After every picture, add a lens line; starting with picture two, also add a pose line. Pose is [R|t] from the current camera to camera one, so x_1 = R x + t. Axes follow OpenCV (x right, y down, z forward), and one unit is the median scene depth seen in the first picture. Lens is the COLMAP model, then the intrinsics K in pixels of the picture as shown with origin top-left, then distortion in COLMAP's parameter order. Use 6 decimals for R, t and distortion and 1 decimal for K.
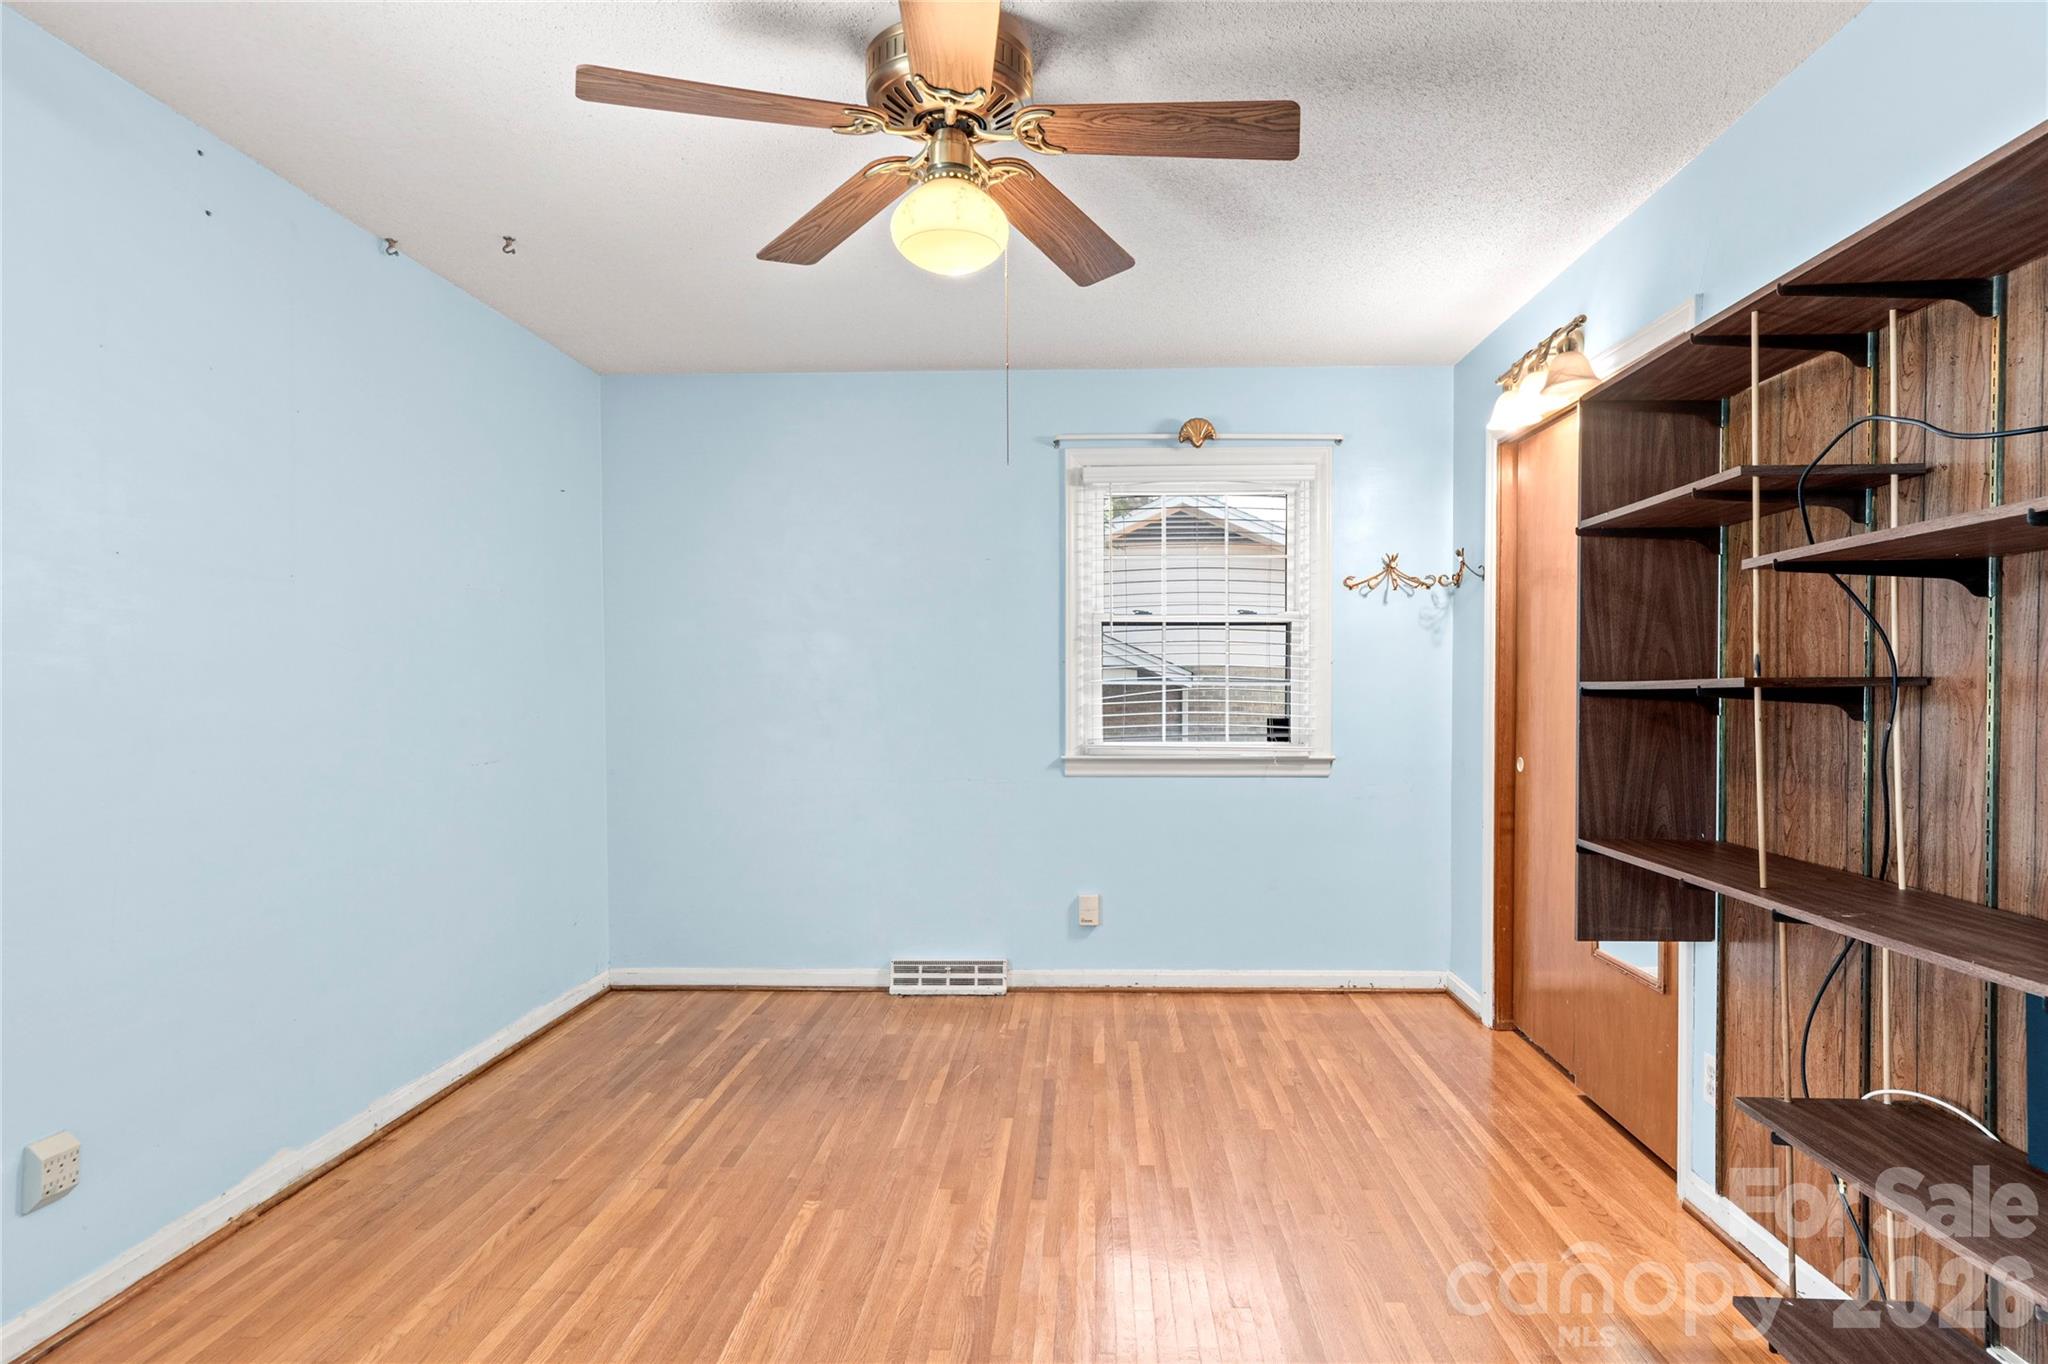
lens RADIAL K [[1134.4, 0, 1035.7], [0, 1134.4, 689.8], [0, 0, 1]] dist [0.002147, -0.002175]
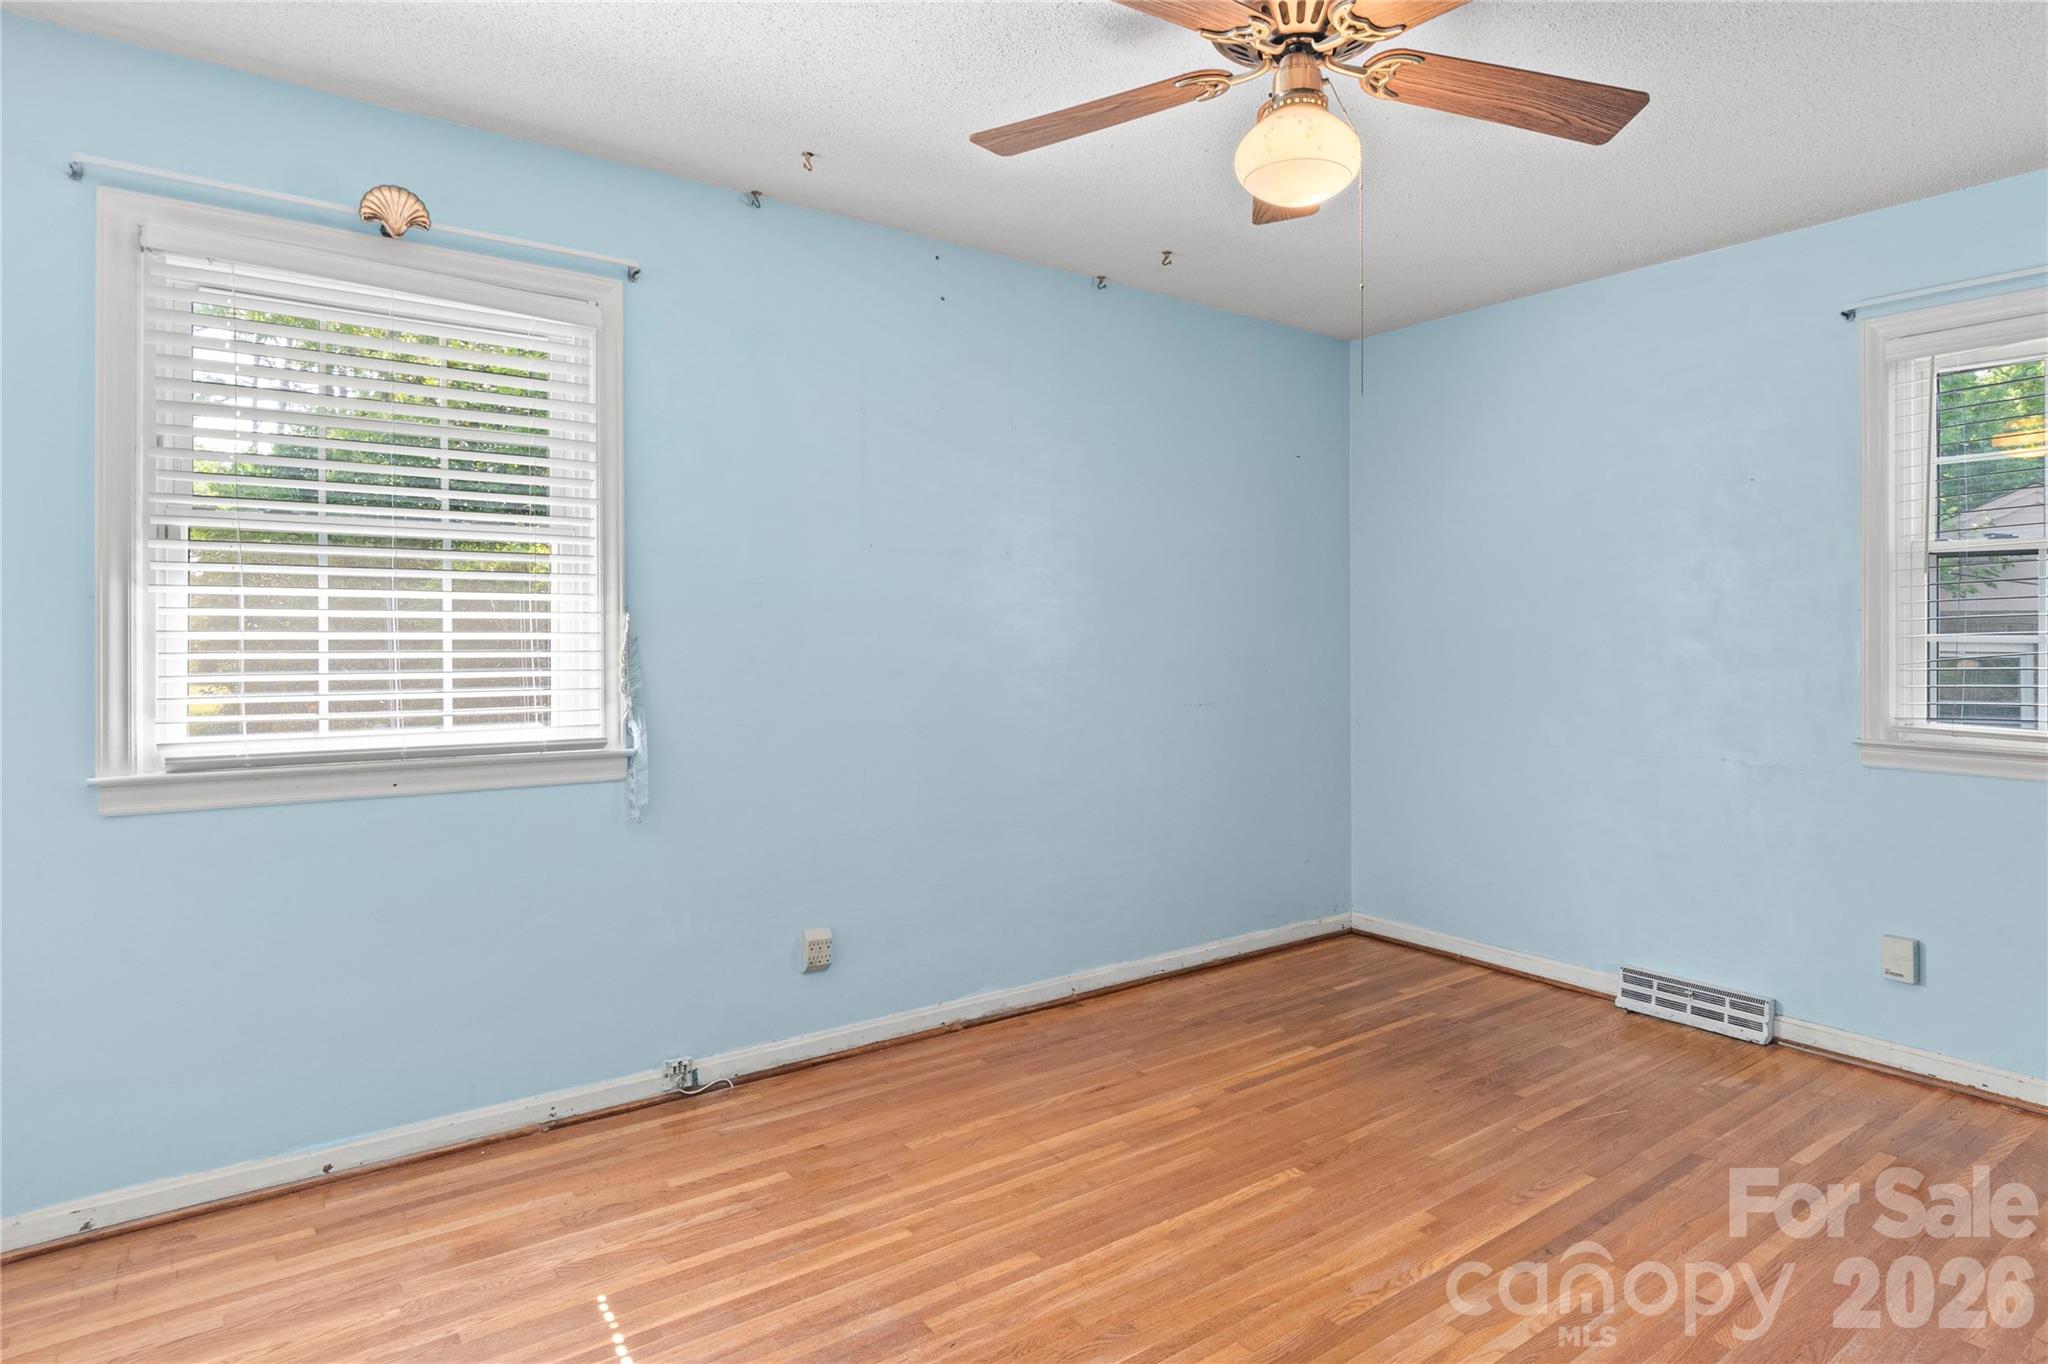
lens RADIAL K [[1134.4, 0, 1020.4], [0, 1134.4, 612.0], [0, 0, 1]] dist [0.002147, -0.002175]
pose [[0.632702, -0.005944, -0.774373, 0.335820], [-0.012074, 0.999773, -0.017539, -0.007048], [0.774302, 0.020446, 0.632486, 0.155042]]
